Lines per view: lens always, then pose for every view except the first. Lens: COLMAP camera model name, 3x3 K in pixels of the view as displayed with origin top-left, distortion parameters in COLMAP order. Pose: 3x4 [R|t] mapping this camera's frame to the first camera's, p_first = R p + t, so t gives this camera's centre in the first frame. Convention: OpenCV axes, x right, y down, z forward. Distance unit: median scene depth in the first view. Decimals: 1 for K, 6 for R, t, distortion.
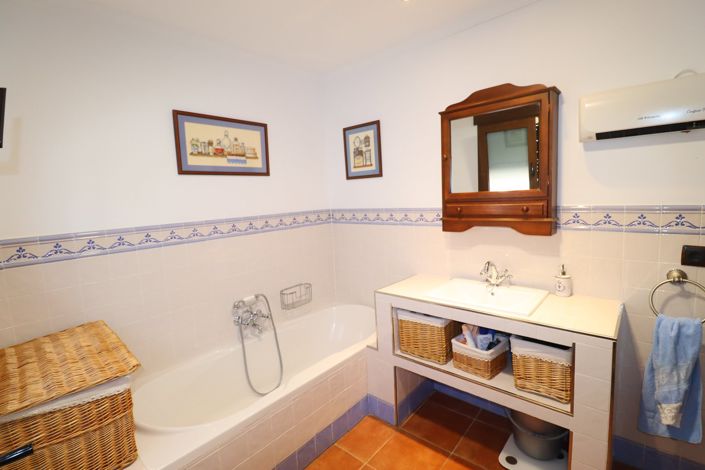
lens RADIAL K [[327.4, 0, 353.2], [0, 327.4, 234.7], [0, 0, 1]] dist [-0.002903, -0.003121]
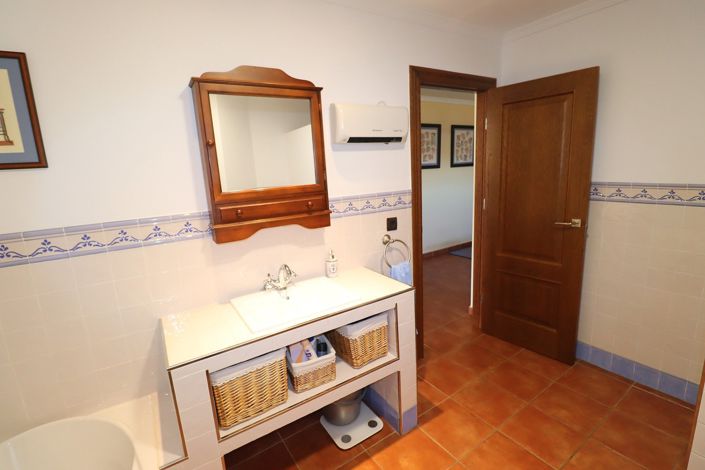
lens RADIAL K [[327.4, 0, 352.0], [0, 327.4, 234.8], [0, 0, 1]] dist [-0.002903, -0.003121]
pose [[0.268531, -0.162409, 0.949481, -0.295911], [0.158026, 0.979757, 0.122895, -0.063114], [-0.950220, 0.117041, 0.288760, 0.425040]]
